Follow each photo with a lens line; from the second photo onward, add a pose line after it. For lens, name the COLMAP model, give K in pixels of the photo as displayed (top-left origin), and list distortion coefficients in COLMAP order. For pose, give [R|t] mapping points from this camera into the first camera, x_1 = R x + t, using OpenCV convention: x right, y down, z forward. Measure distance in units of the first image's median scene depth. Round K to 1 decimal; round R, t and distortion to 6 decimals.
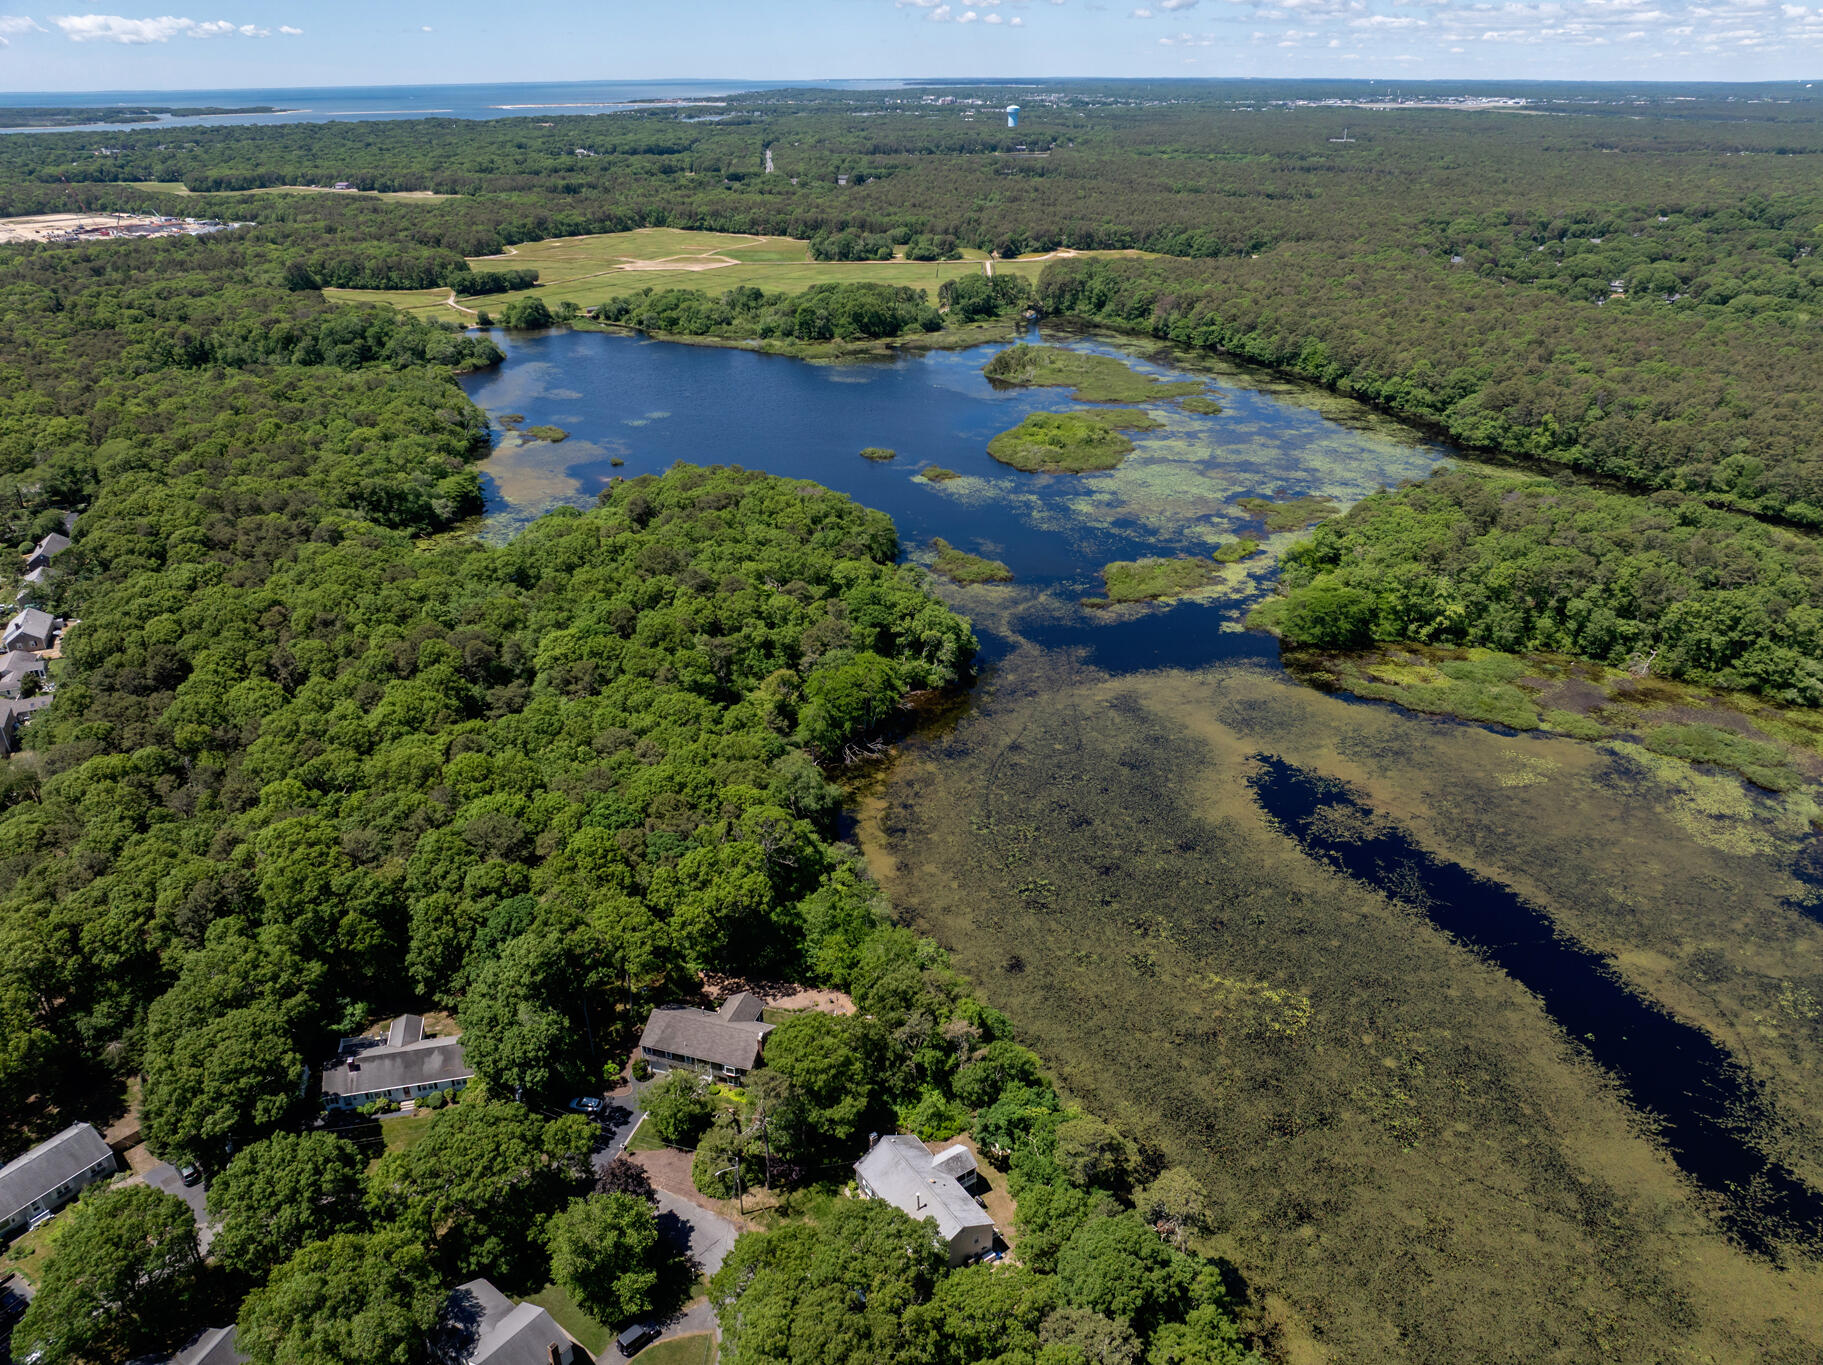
lens RADIAL K [[1286.6, 0, 916.9], [0, 1286.6, 681.1], [0, 0, 1]] dist [-0.053671, 0.021614]
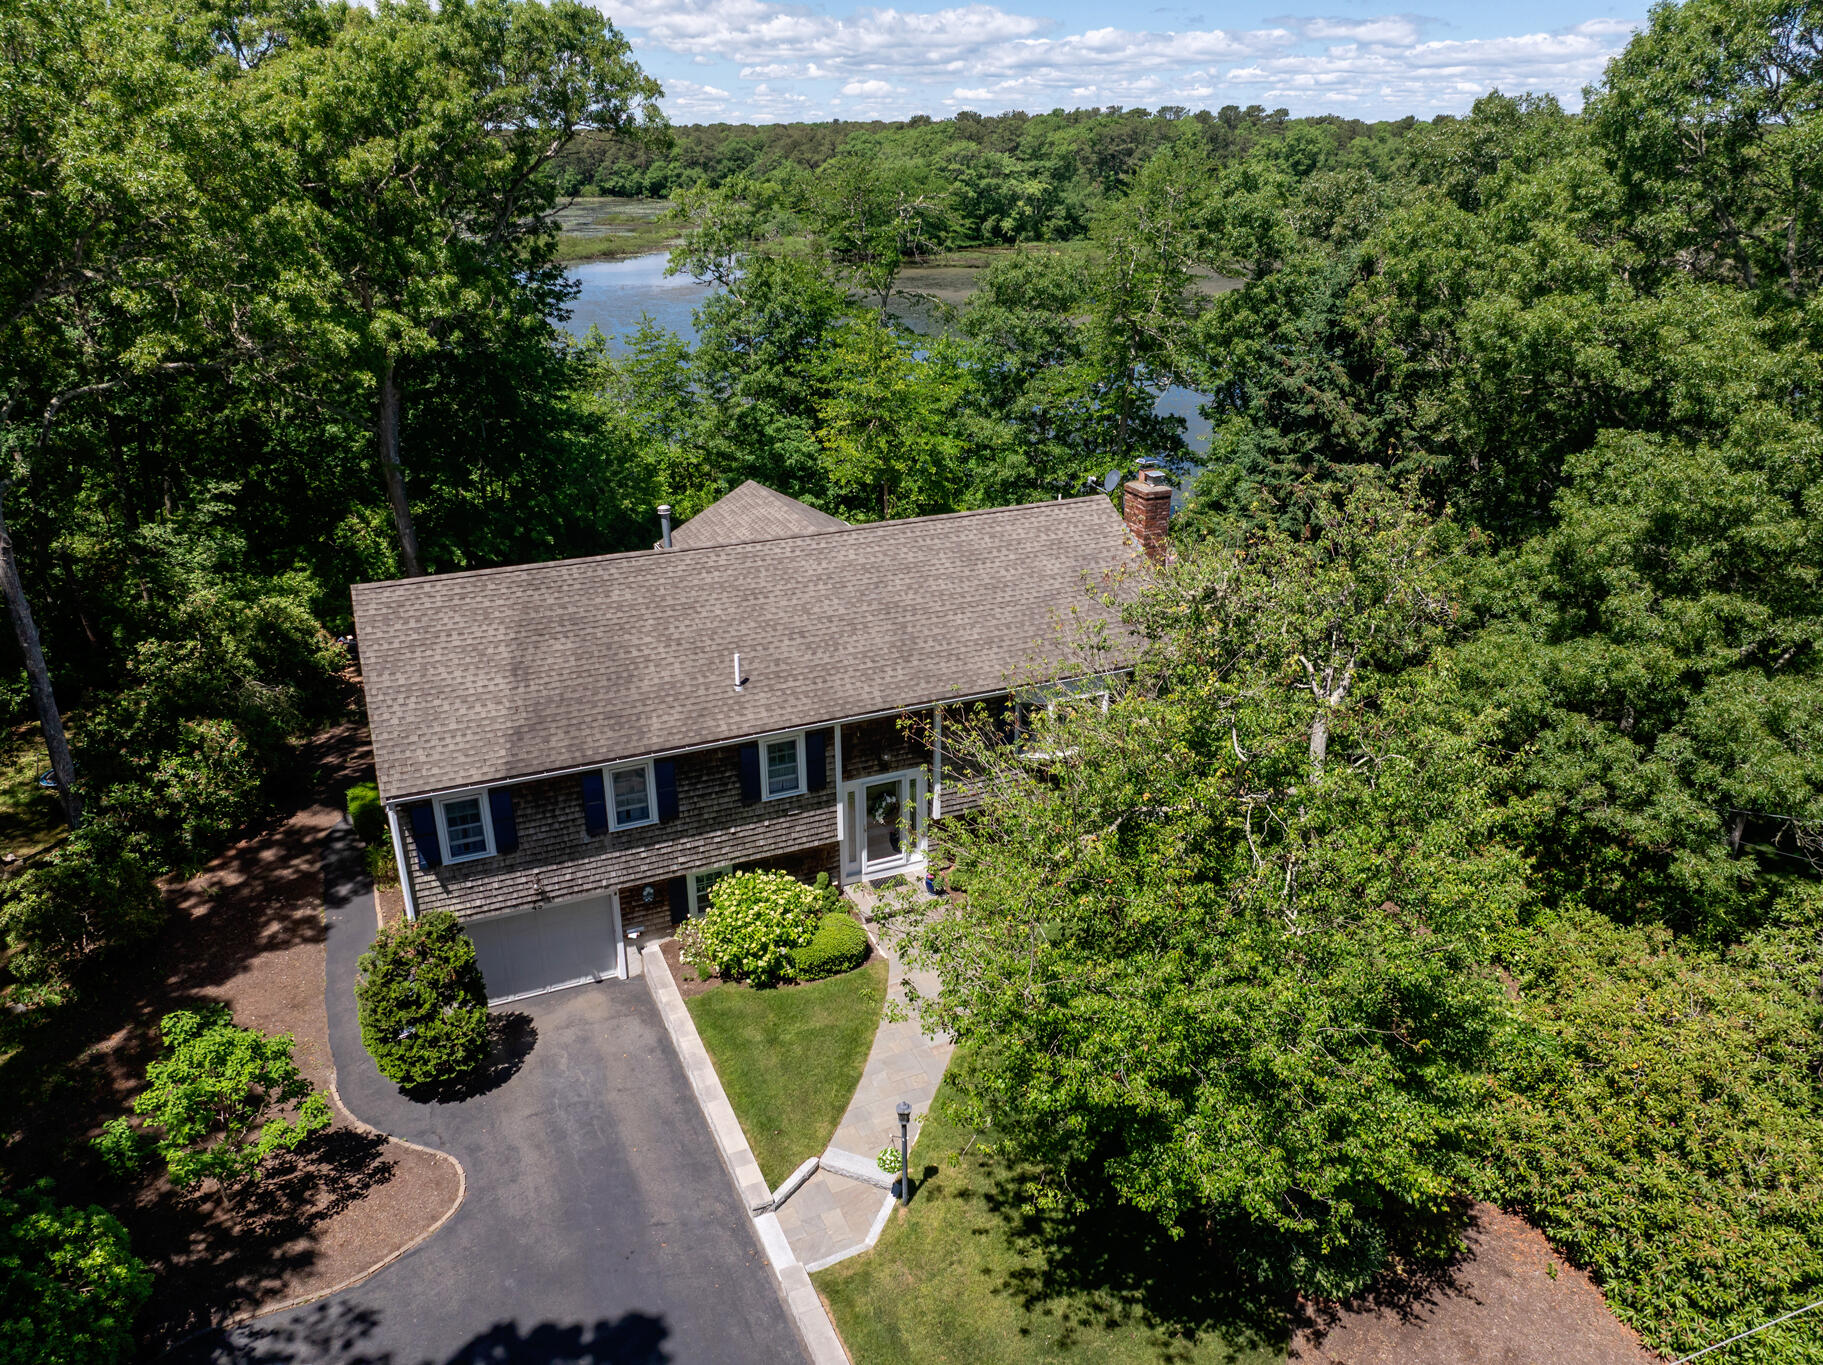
lens RADIAL K [[1286.6, 0, 919.5], [0, 1286.6, 687.8], [0, 0, 1]] dist [-0.053671, 0.021614]
pose [[0.754154, -0.256199, 0.604660, -0.145725], [0.283090, 0.957645, 0.052680, 0.164448], [-0.592546, 0.131444, 0.794740, 0.508364]]
